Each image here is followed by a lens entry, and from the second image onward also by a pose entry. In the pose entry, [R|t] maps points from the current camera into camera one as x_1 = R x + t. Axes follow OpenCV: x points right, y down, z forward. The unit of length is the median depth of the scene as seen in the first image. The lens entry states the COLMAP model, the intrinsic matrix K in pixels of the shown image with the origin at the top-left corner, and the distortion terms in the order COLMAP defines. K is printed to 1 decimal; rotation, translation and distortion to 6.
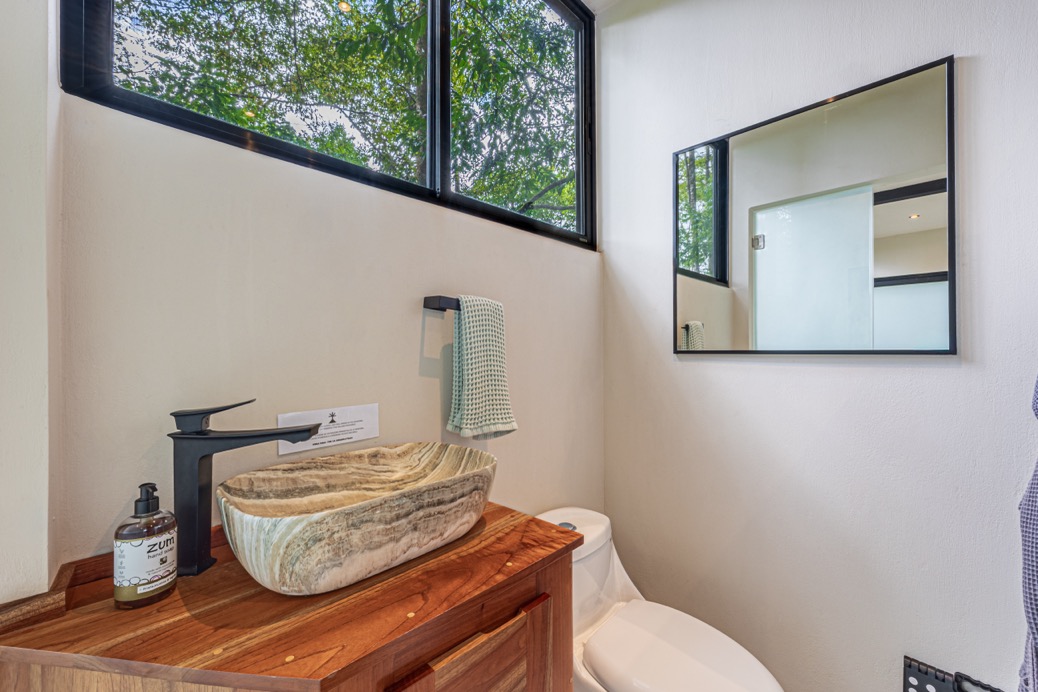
lens RADIAL K [[413.0, 0, 514.5], [0, 413.0, 344.3], [0, 0, 1]] dist [-0.001055, 0.001353]
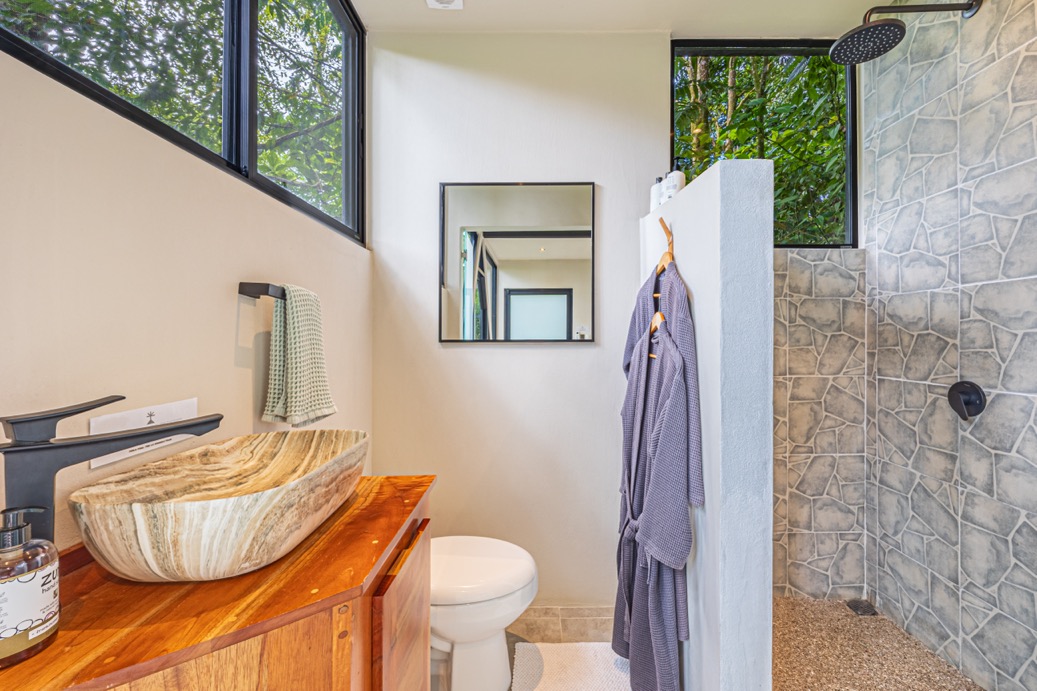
lens RADIAL K [[412.6, 0, 529.5], [0, 412.6, 339.7], [0, 0, 1]] dist [-0.001055, 0.001353]
pose [[0.718054, -0.000233, 0.695987, -0.506825], [-0.008219, 0.999927, 0.008815, 0.002873], [-0.695939, -0.012050, 0.718000, -0.163868]]
